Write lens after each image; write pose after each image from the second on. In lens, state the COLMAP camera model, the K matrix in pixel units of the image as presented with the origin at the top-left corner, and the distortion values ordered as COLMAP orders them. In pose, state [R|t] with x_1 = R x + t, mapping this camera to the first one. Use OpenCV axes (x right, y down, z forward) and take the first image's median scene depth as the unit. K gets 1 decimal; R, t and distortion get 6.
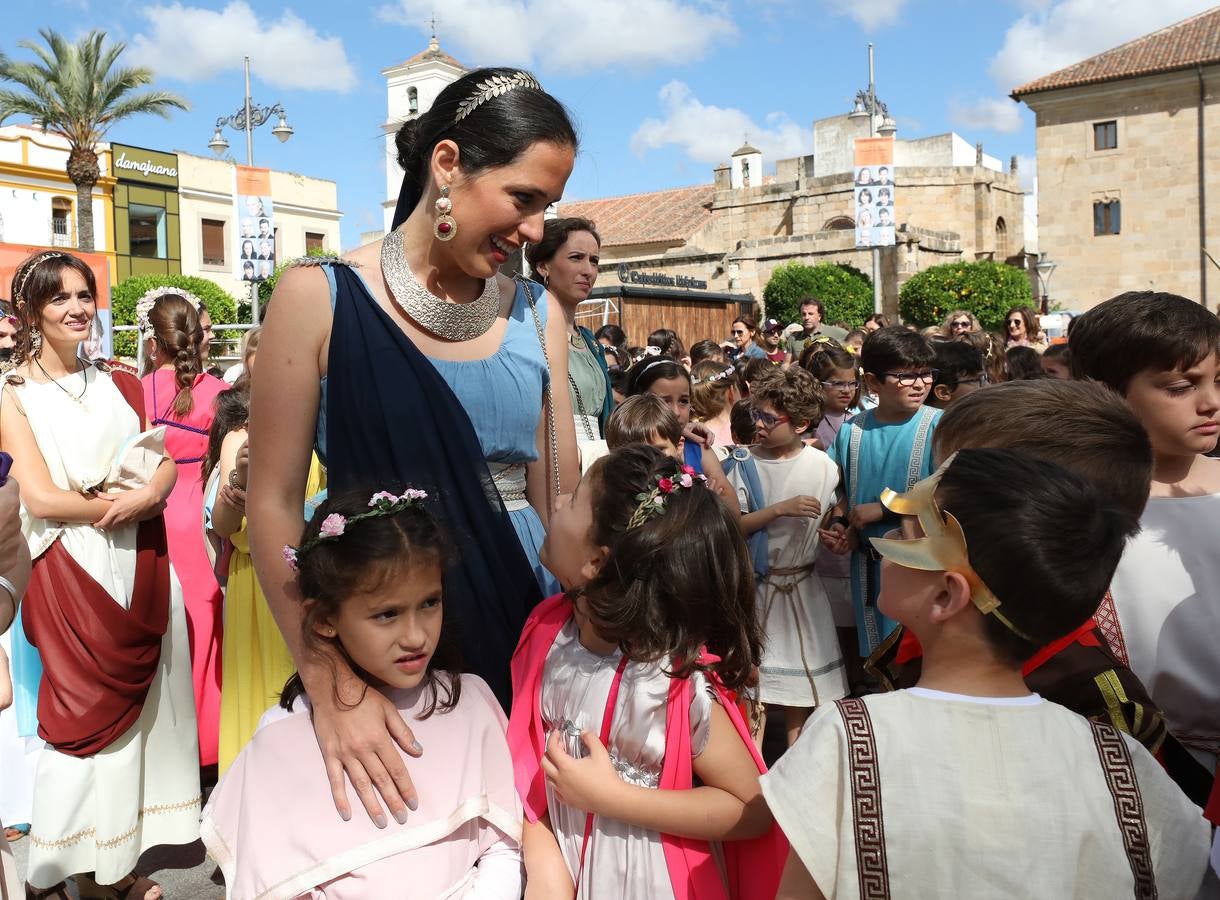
lens RADIAL K [[1135.5, 0, 460.1], [0, 1135.5, 386.0], [0, 0, 1]] dist [0.012620, 0.000000]
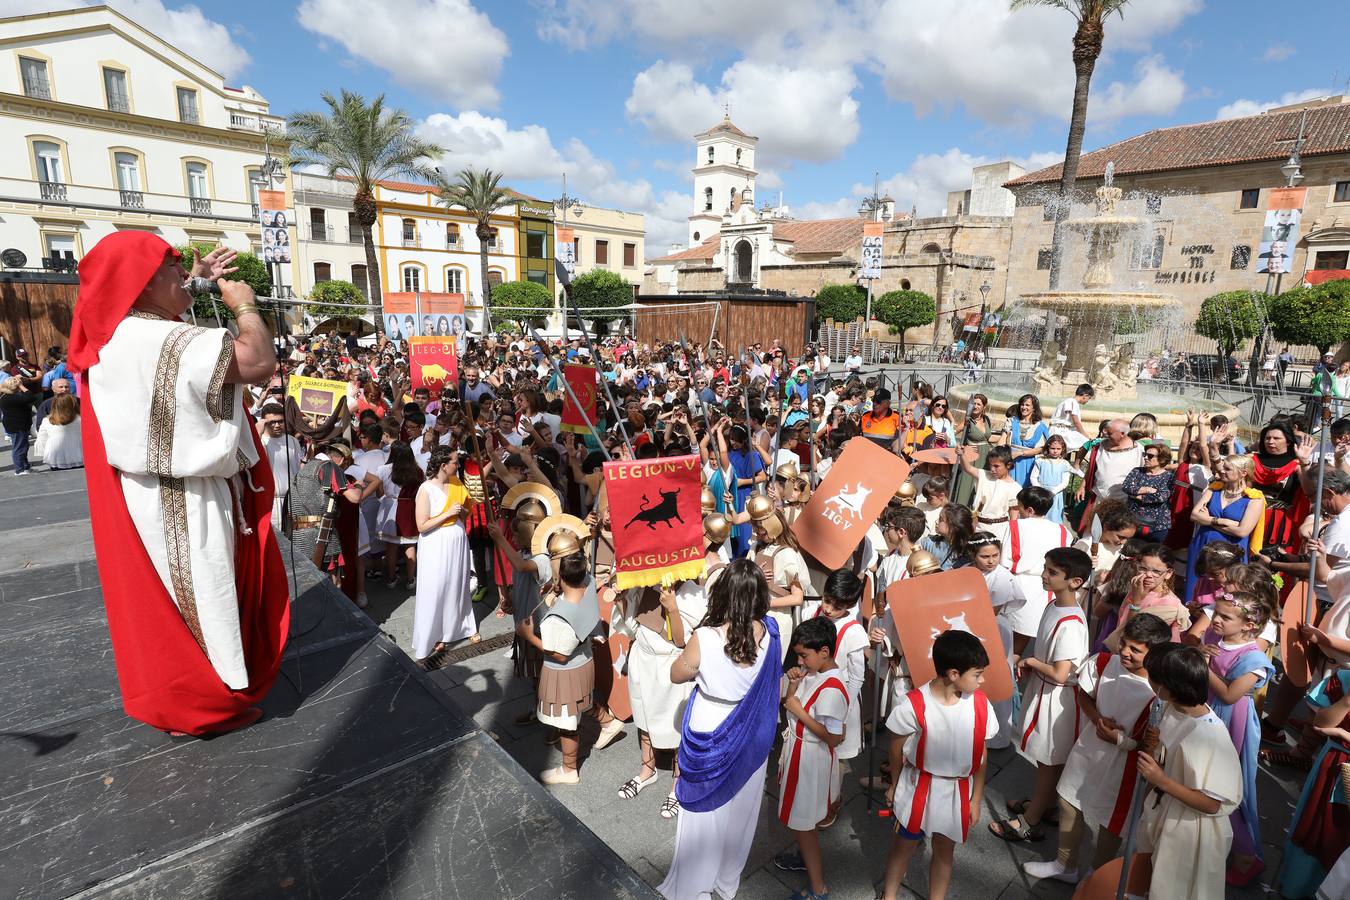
lens RADIAL K [[700.6, 0, 675.5], [0, 700.6, 454.0], [0, 0, 1]] dist [-0.031240, 0.011109]
pose [[0.988548, 0.076845, -0.129878, 0.152825], [-0.050114, 0.978963, 0.197788, -0.033554], [0.142344, -0.189014, 0.971603, -0.215181]]
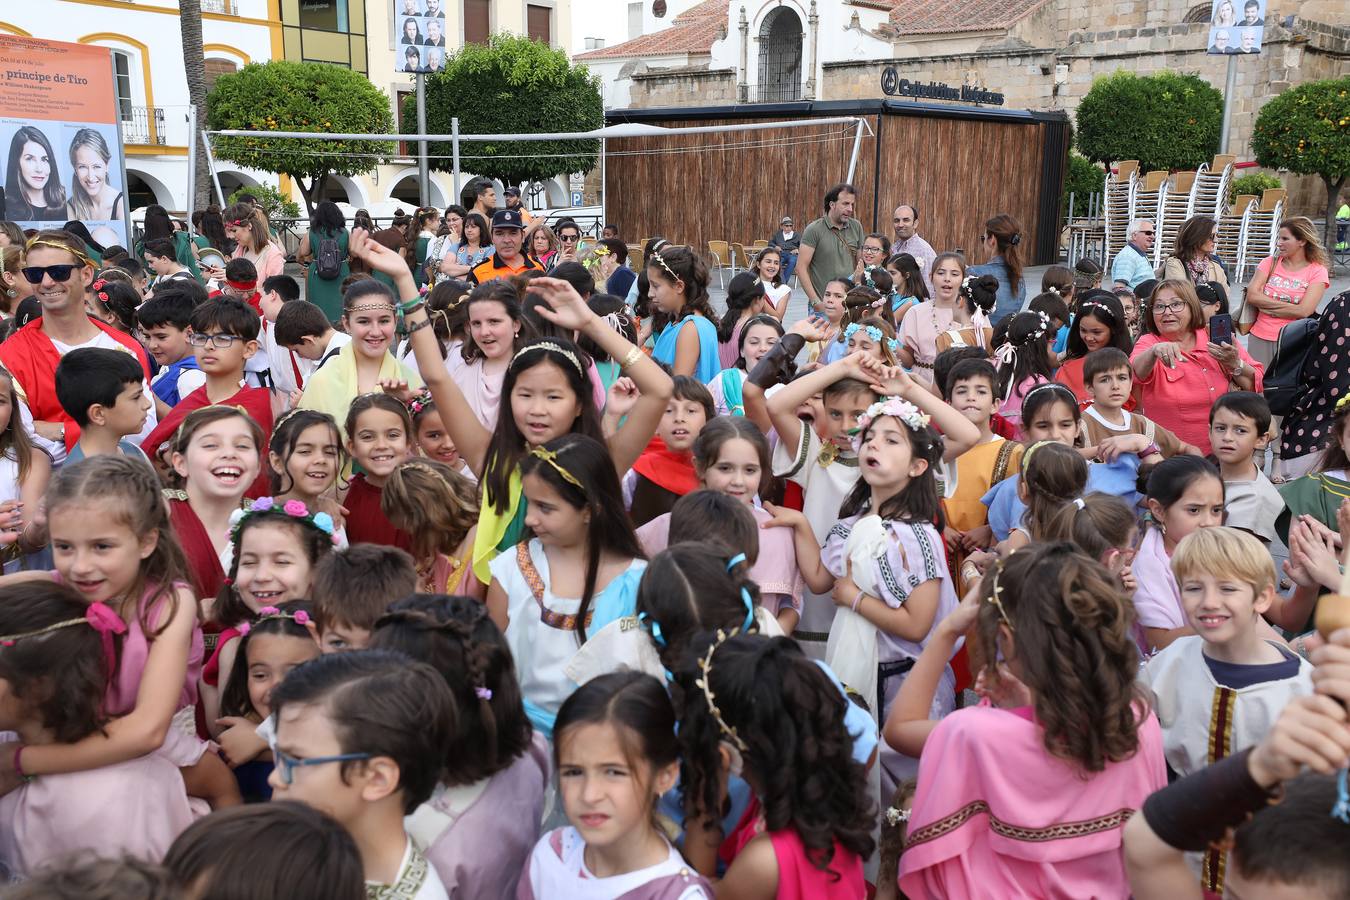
lens RADIAL K [[1280.8, 0, 674.0], [0, 1280.8, 447.4], [0, 0, 1]] dist [0.058087, 0.000000]
pose [[0.997408, 0.052629, -0.049064, 0.036018], [-0.041955, 0.979375, 0.197647, -0.015361], [0.058454, -0.195076, 0.979045, 0.057098]]
